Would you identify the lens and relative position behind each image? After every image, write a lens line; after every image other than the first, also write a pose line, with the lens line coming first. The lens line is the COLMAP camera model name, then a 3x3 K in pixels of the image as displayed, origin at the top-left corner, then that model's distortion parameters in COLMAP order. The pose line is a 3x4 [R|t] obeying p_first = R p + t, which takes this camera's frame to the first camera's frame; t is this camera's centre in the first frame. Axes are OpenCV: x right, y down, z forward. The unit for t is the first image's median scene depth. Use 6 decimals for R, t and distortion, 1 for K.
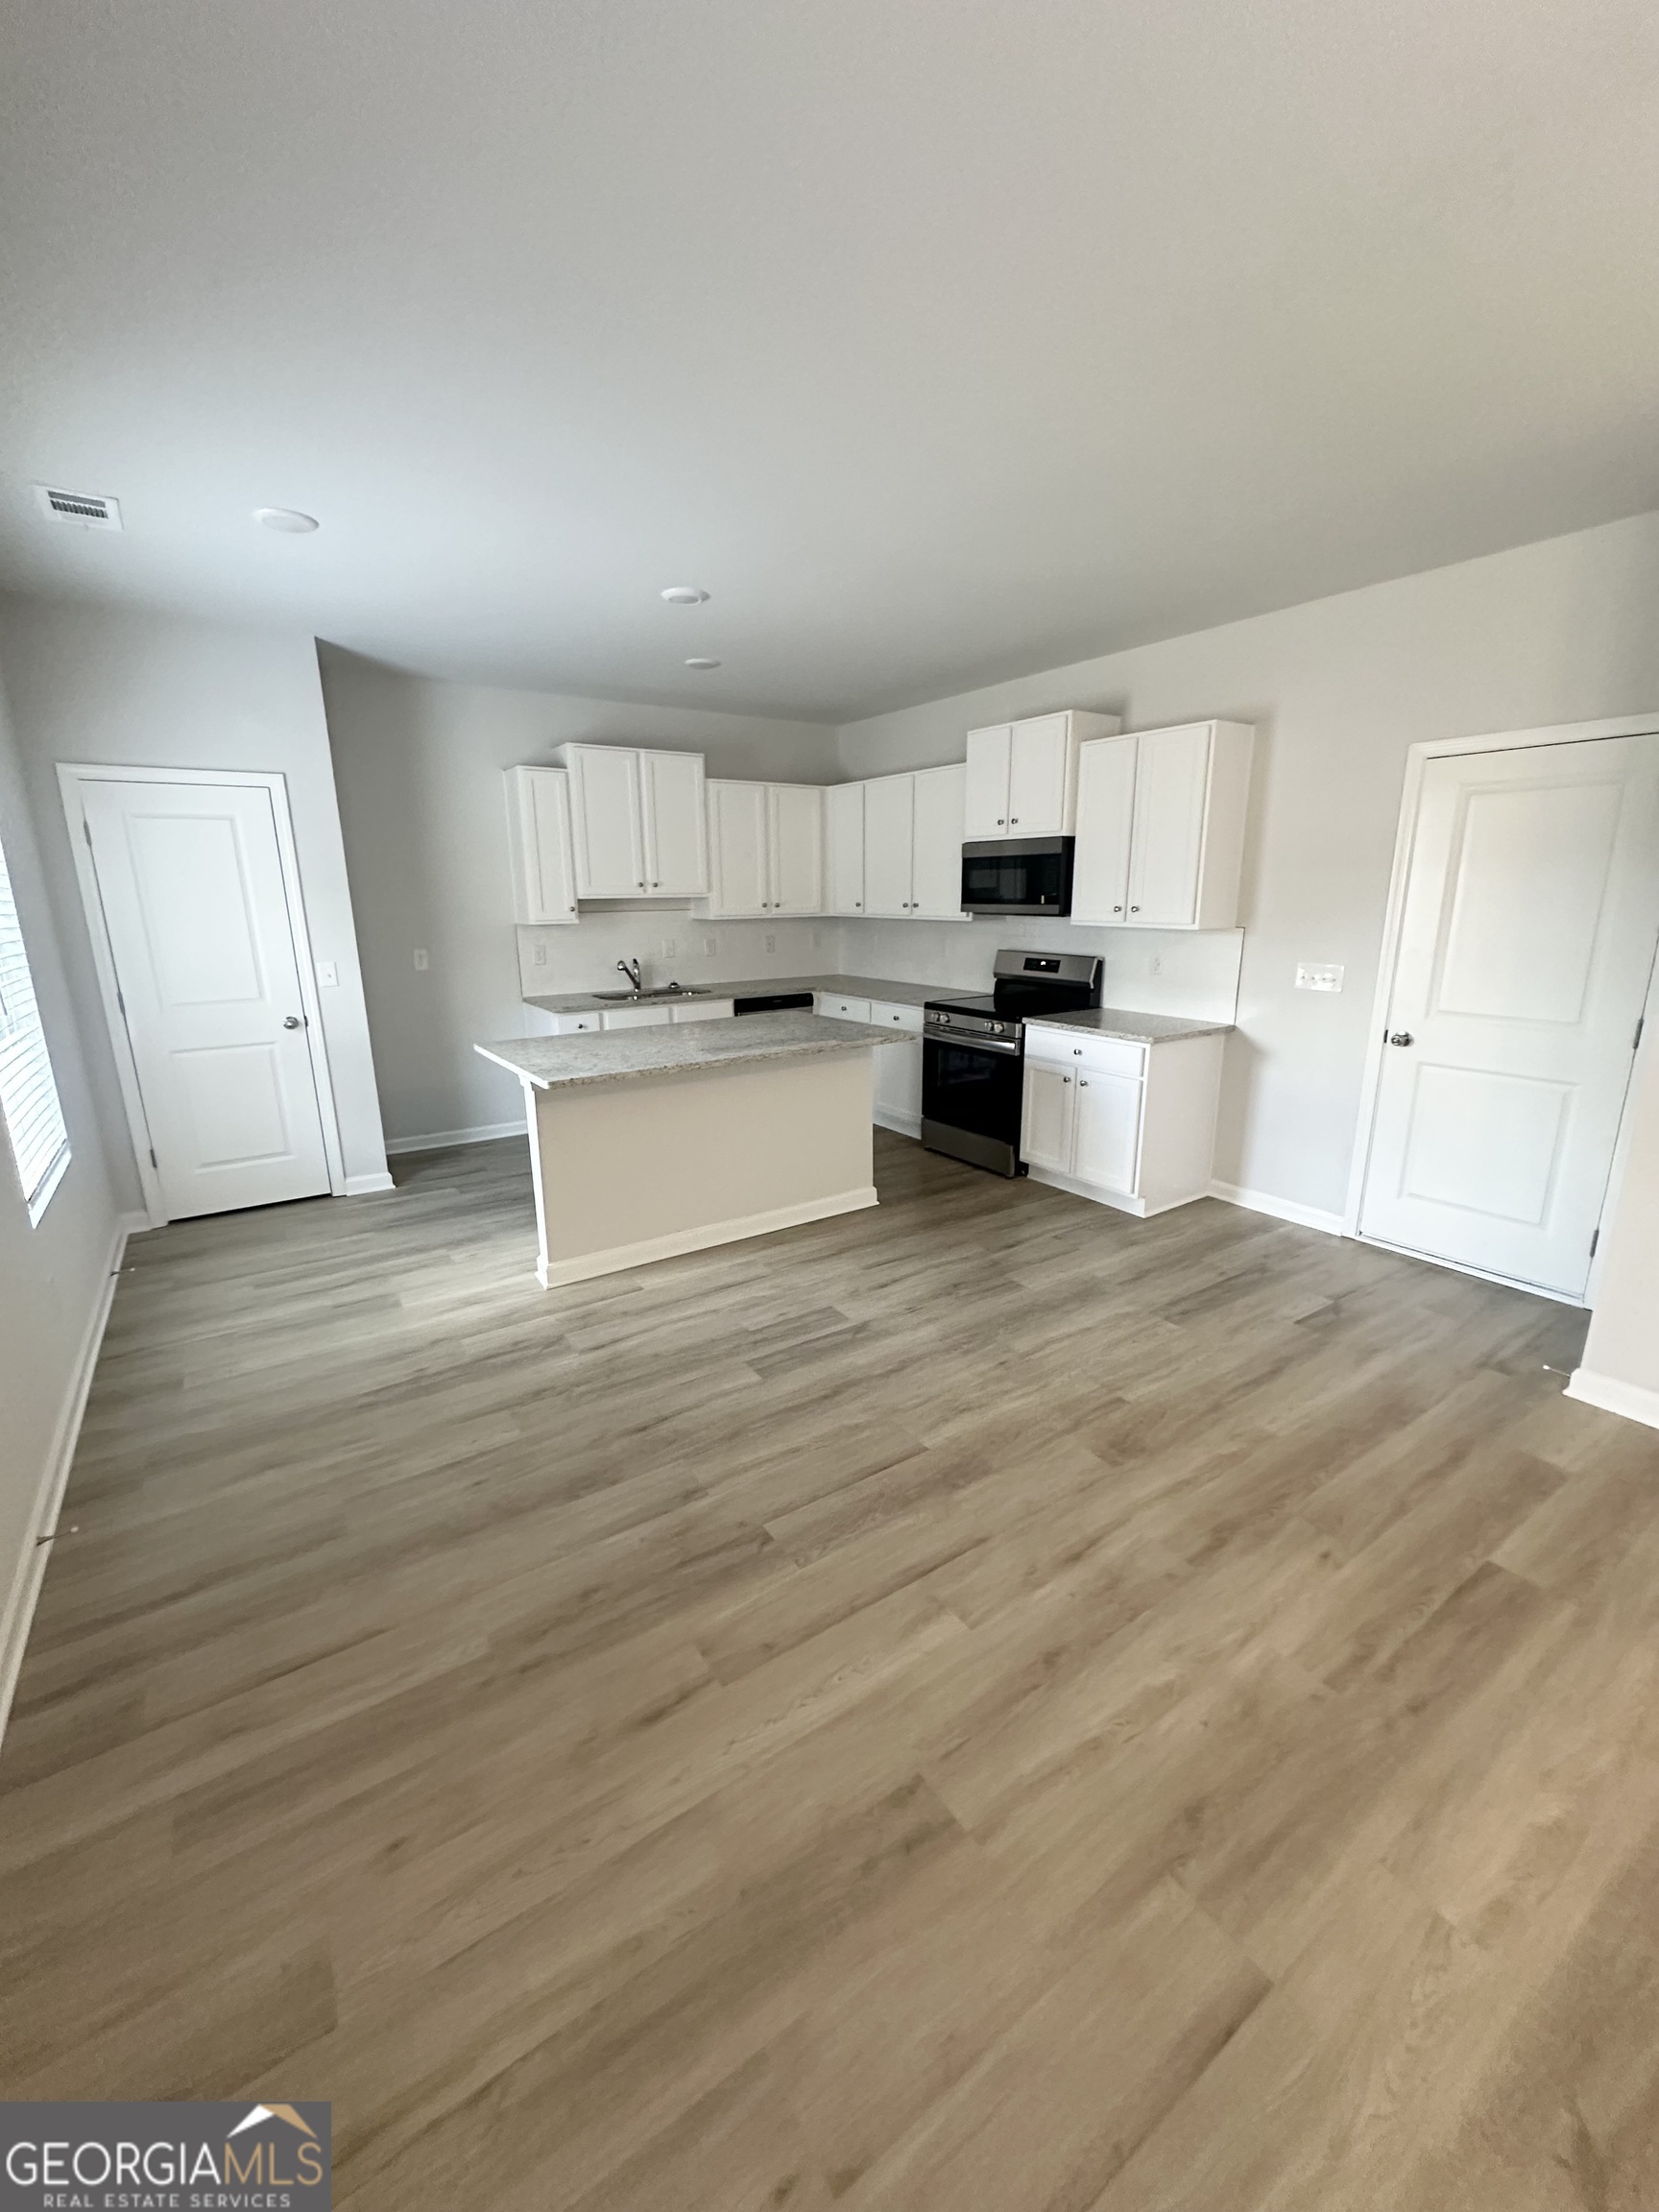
lens RADIAL K [[895.7, 0, 838.7], [0, 895.7, 1104.9], [0, 0, 1]] dist [-0.003111, -0.000484]
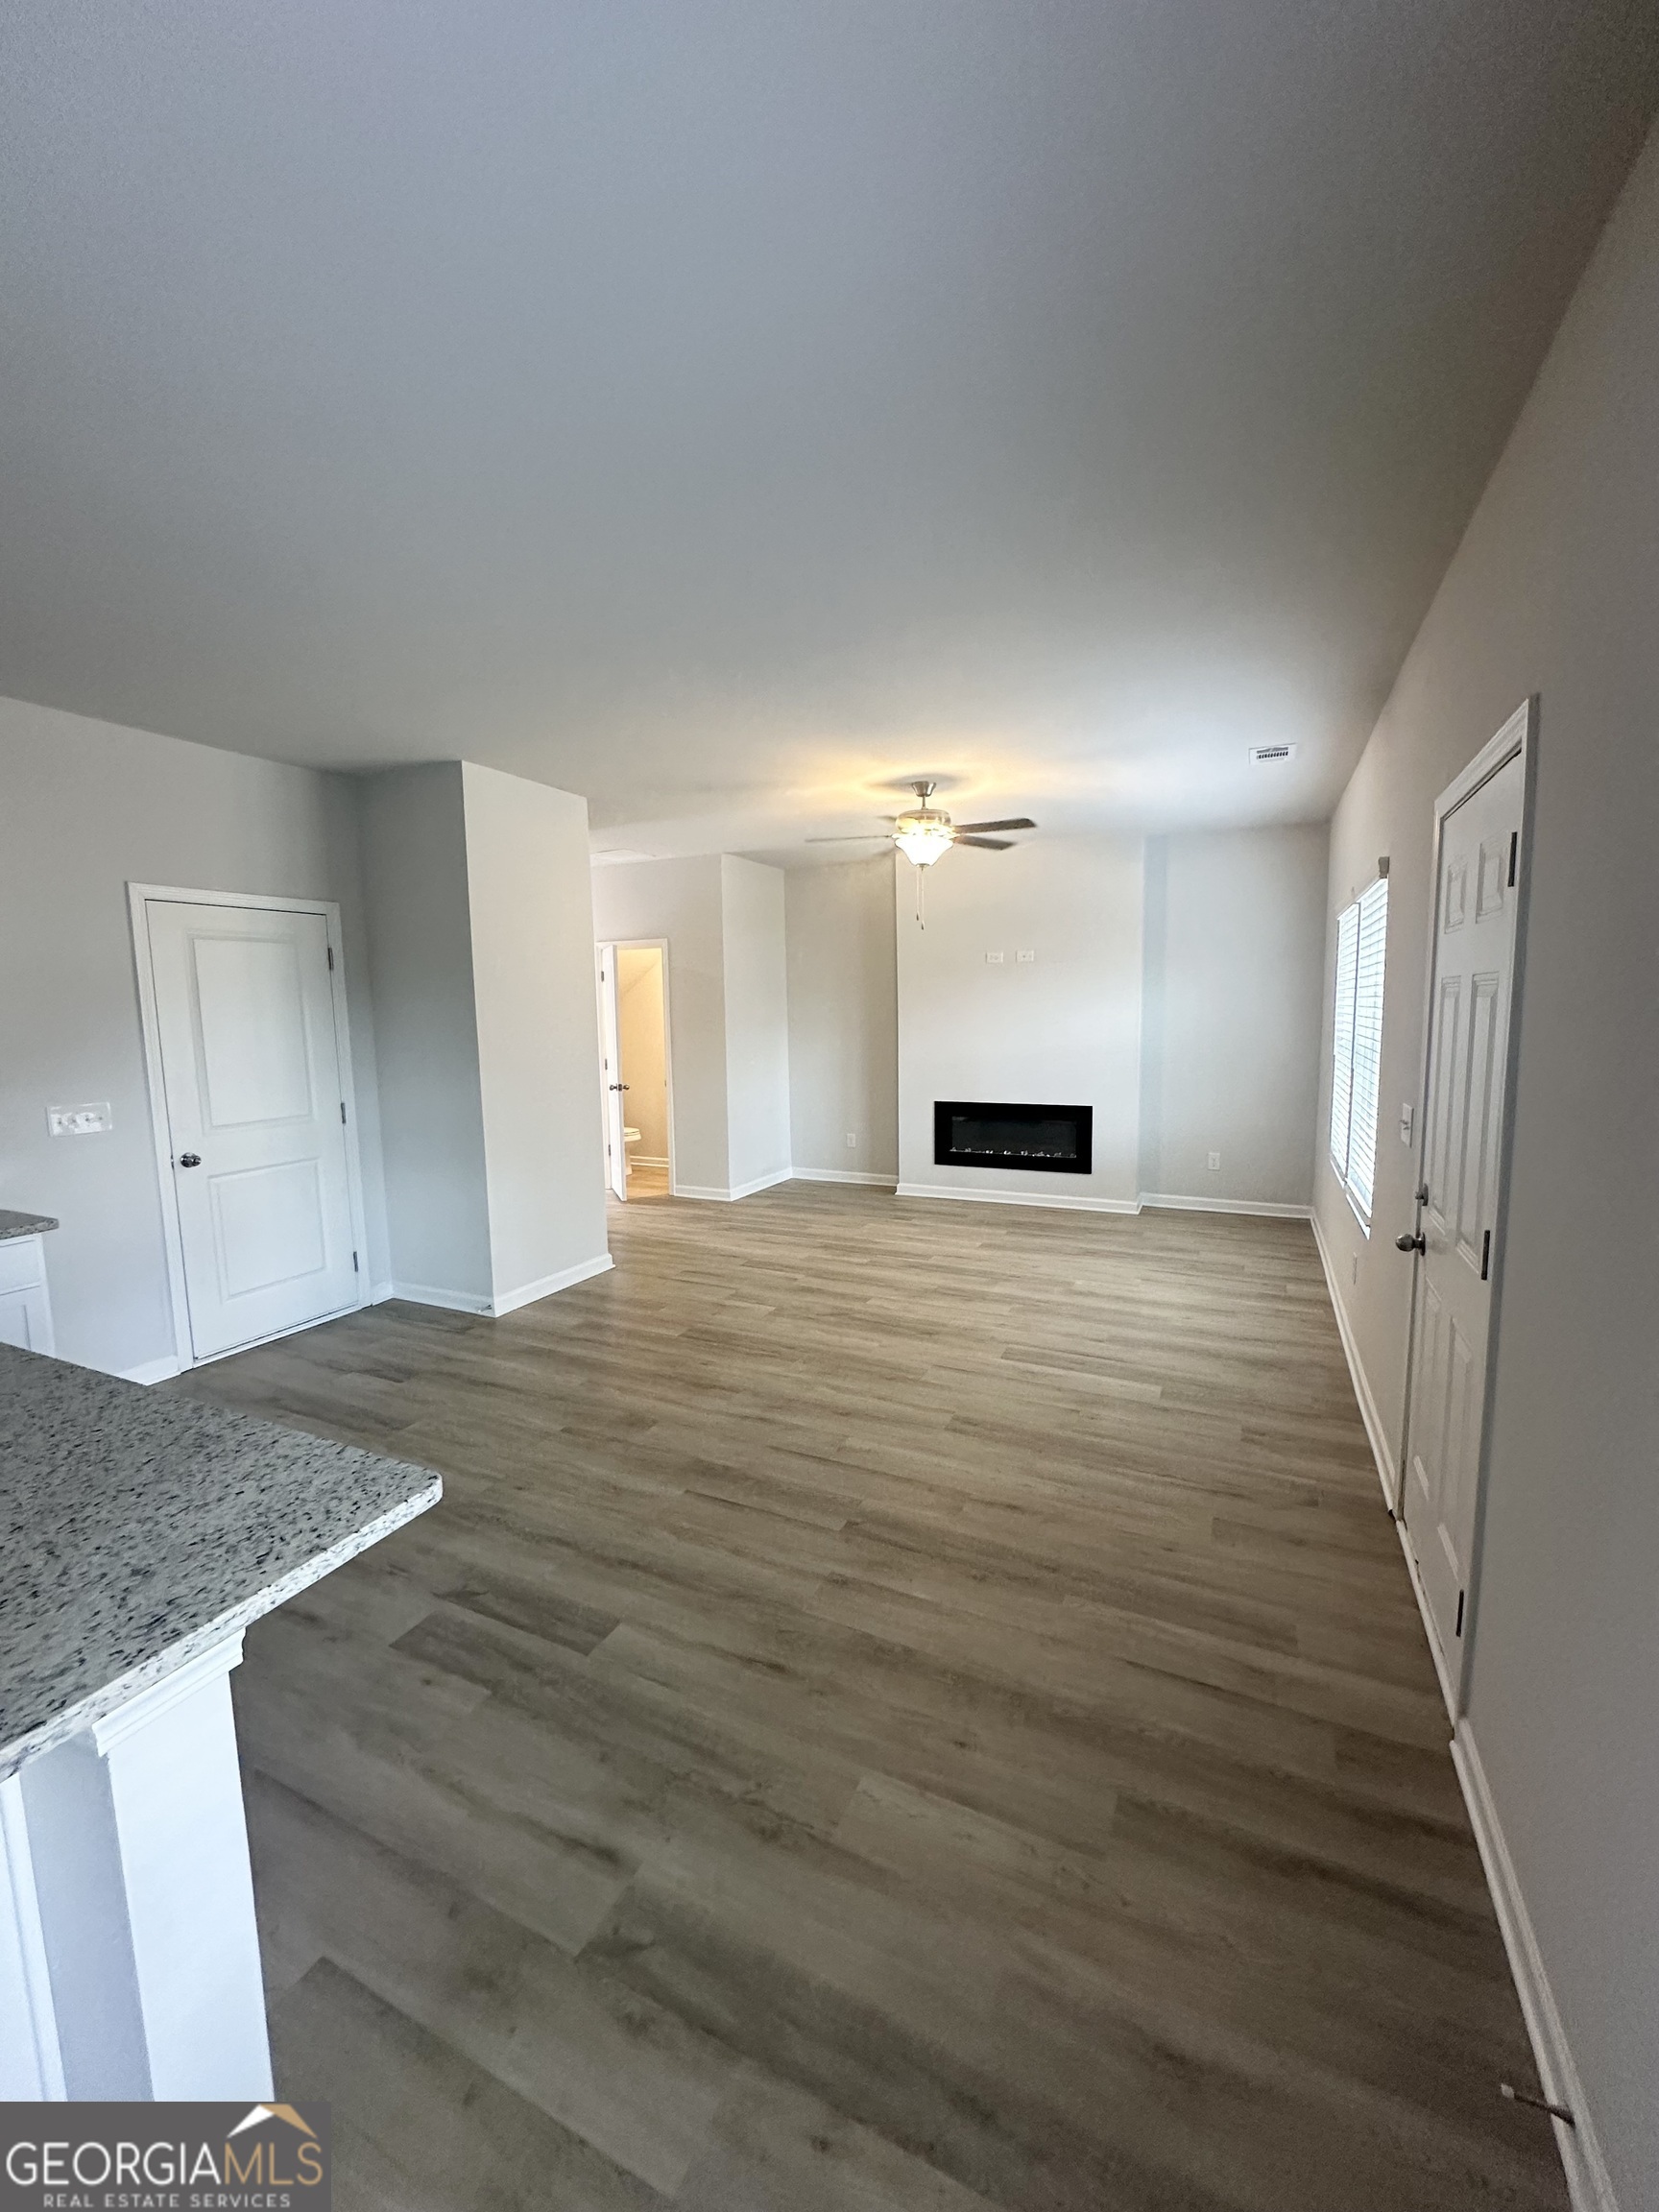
lens RADIAL K [[895.7, 0, 823.2], [0, 895.7, 1106.9], [0, 0, 1]] dist [-0.003111, -0.000484]
pose [[-0.507198, -0.083033, 0.857820, -0.953671], [0.222916, 0.948837, 0.223646, -0.302307], [-0.832502, 0.304655, -0.462738, 1.276607]]
